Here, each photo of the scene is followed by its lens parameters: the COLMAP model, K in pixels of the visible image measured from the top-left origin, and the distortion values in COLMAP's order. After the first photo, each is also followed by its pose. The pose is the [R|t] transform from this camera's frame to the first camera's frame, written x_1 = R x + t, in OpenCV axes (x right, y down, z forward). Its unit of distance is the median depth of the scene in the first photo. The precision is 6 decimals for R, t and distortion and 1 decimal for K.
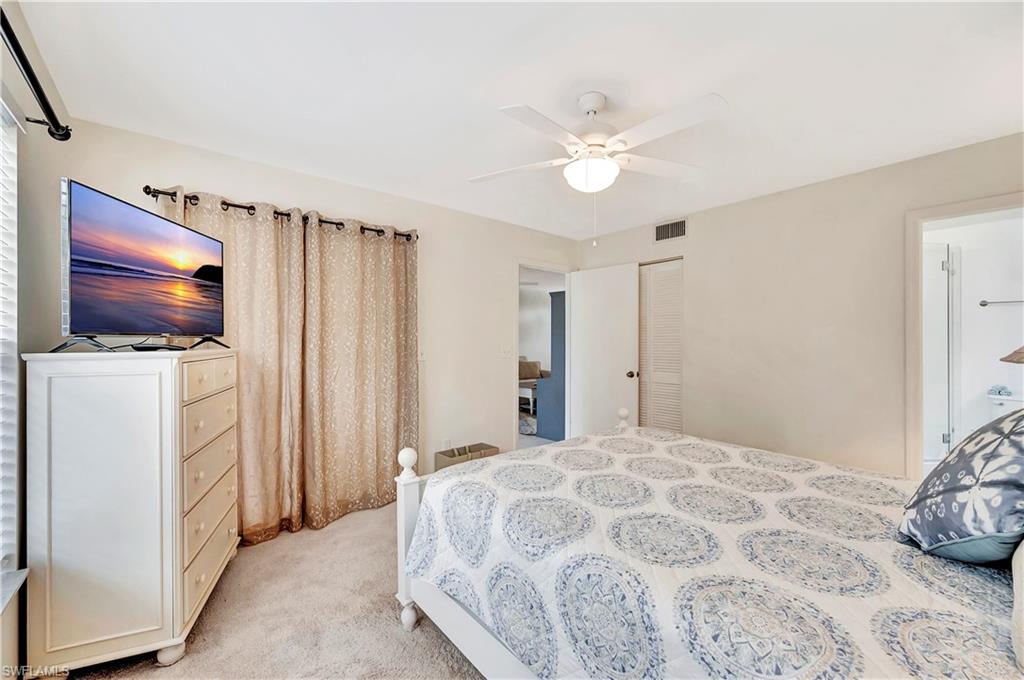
lens RADIAL K [[407.0, 0, 509.5], [0, 407.0, 342.5], [0, 0, 1]] dist [0.002987, 0.000282]
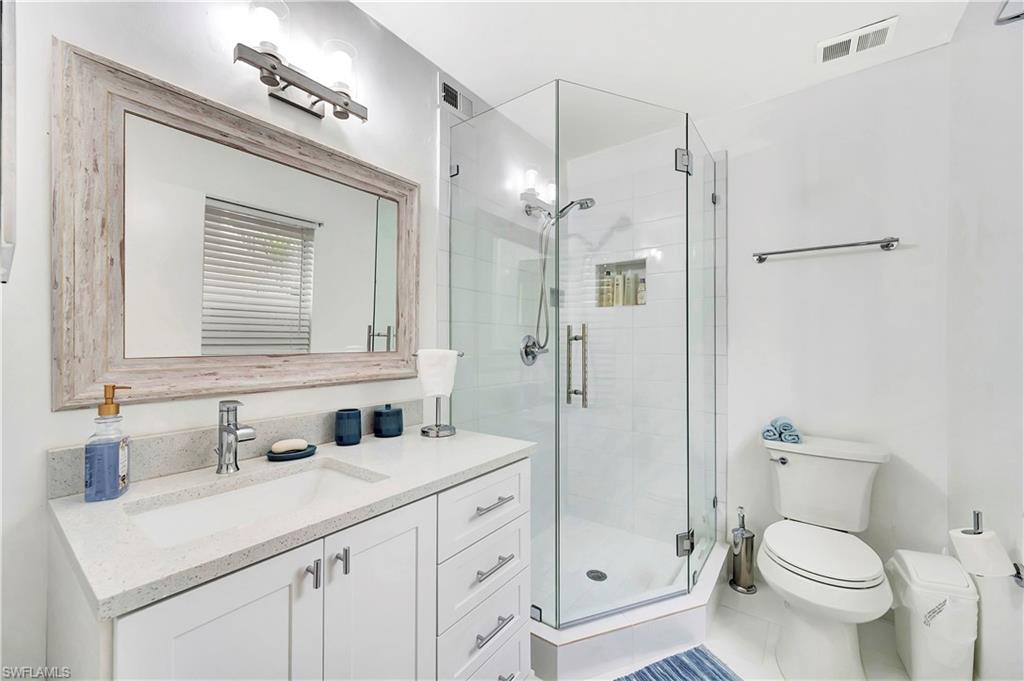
lens RADIAL K [[407.0, 0, 514.9], [0, 407.0, 340.3], [0, 0, 1]] dist [0.002987, 0.000282]
pose [[0.972612, 0.000927, 0.232433, 0.785830], [-0.000411, 0.999997, -0.002268, 0.011857], [-0.232434, 0.002110, 0.972610, 0.609153]]
